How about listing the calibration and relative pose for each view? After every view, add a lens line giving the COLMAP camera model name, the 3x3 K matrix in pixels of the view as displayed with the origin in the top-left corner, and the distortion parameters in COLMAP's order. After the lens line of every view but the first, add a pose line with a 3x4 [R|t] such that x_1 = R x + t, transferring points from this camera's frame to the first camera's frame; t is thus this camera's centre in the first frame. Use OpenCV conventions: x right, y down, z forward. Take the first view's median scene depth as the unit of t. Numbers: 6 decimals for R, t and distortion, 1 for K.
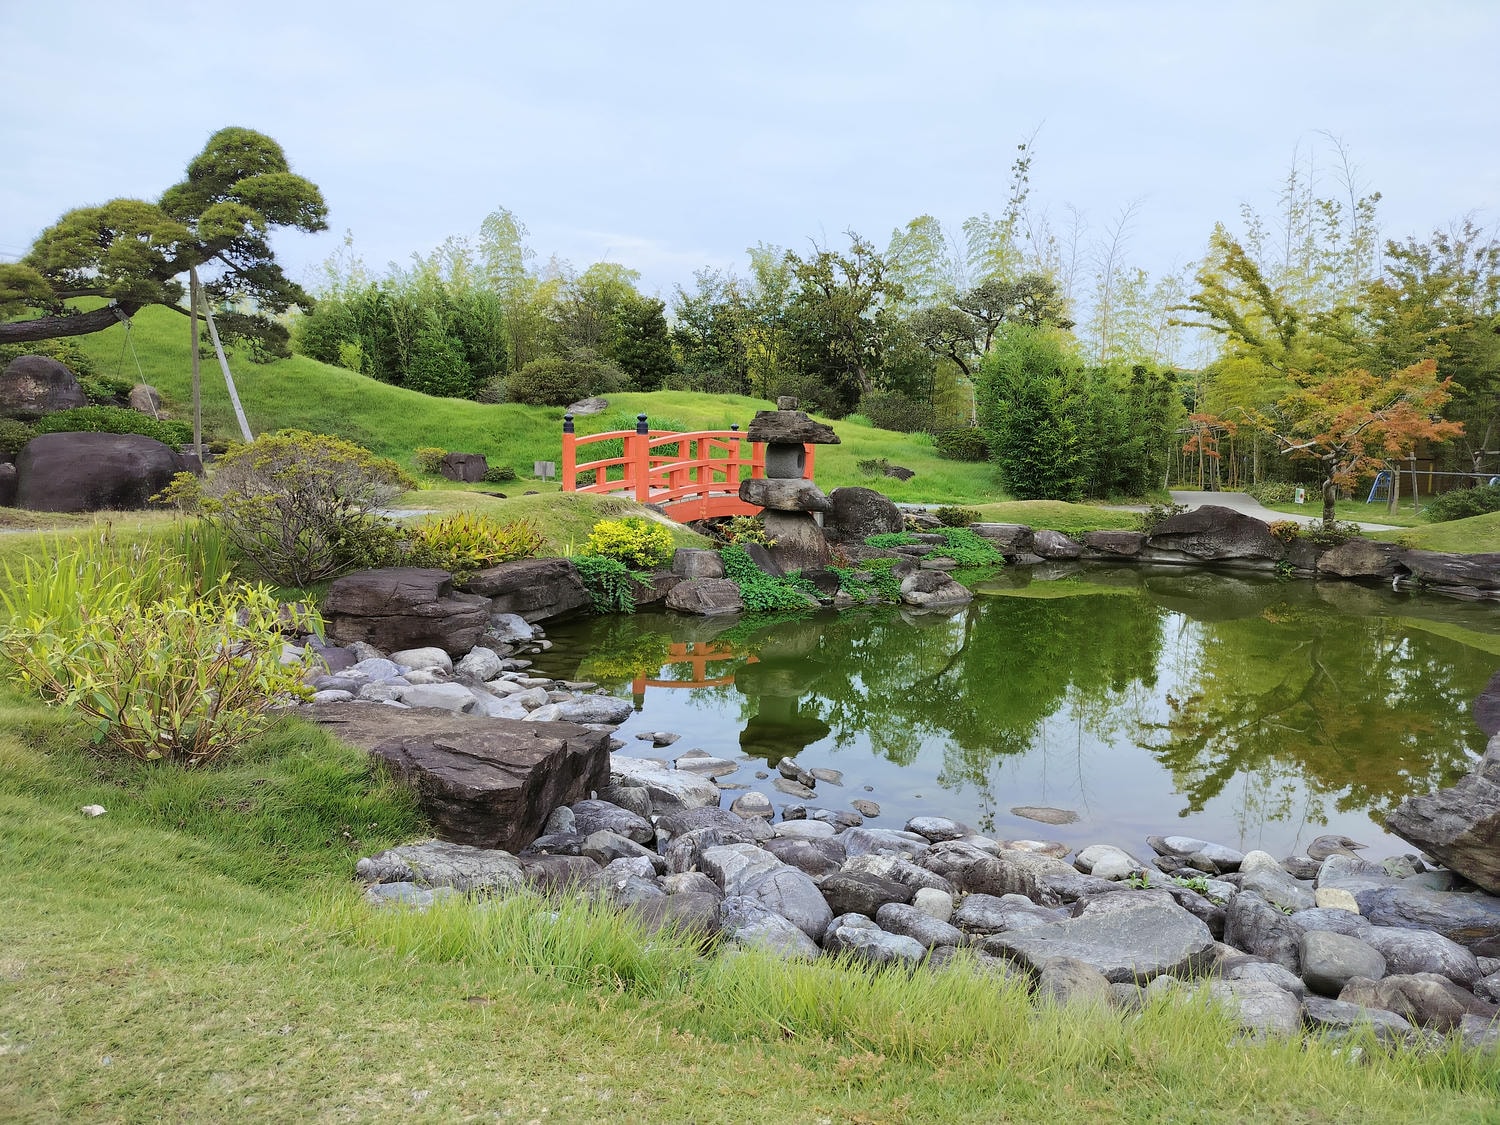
lens RADIAL K [[1104.9, 0, 747.1], [0, 1104.9, 538.9], [0, 0, 1]] dist [0.053916, -0.042191]
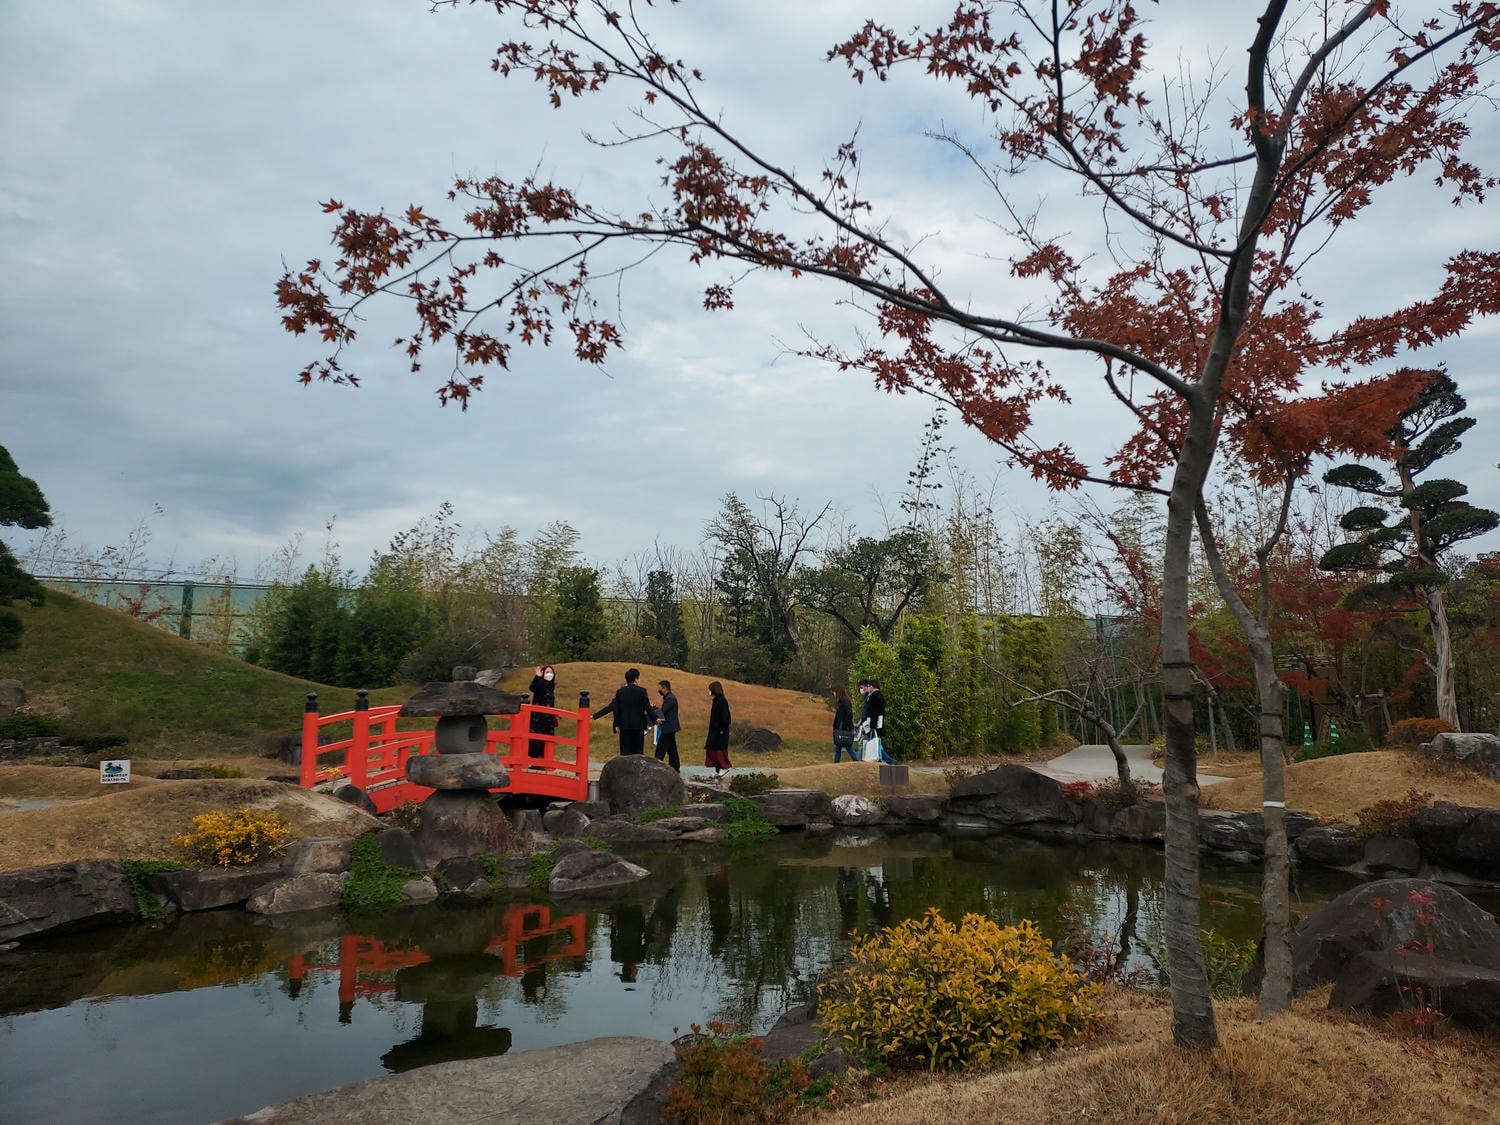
lens RADIAL K [[1104.9, 0, 747.1], [0, 1104.9, 538.9], [0, 0, 1]] dist [0.053916, -0.042191]
pose [[0.996339, -0.047939, -0.070784, 0.279061], [0.030281, 0.972196, -0.232202, -0.004010], [0.079947, 0.229209, 0.970089, 0.040293]]
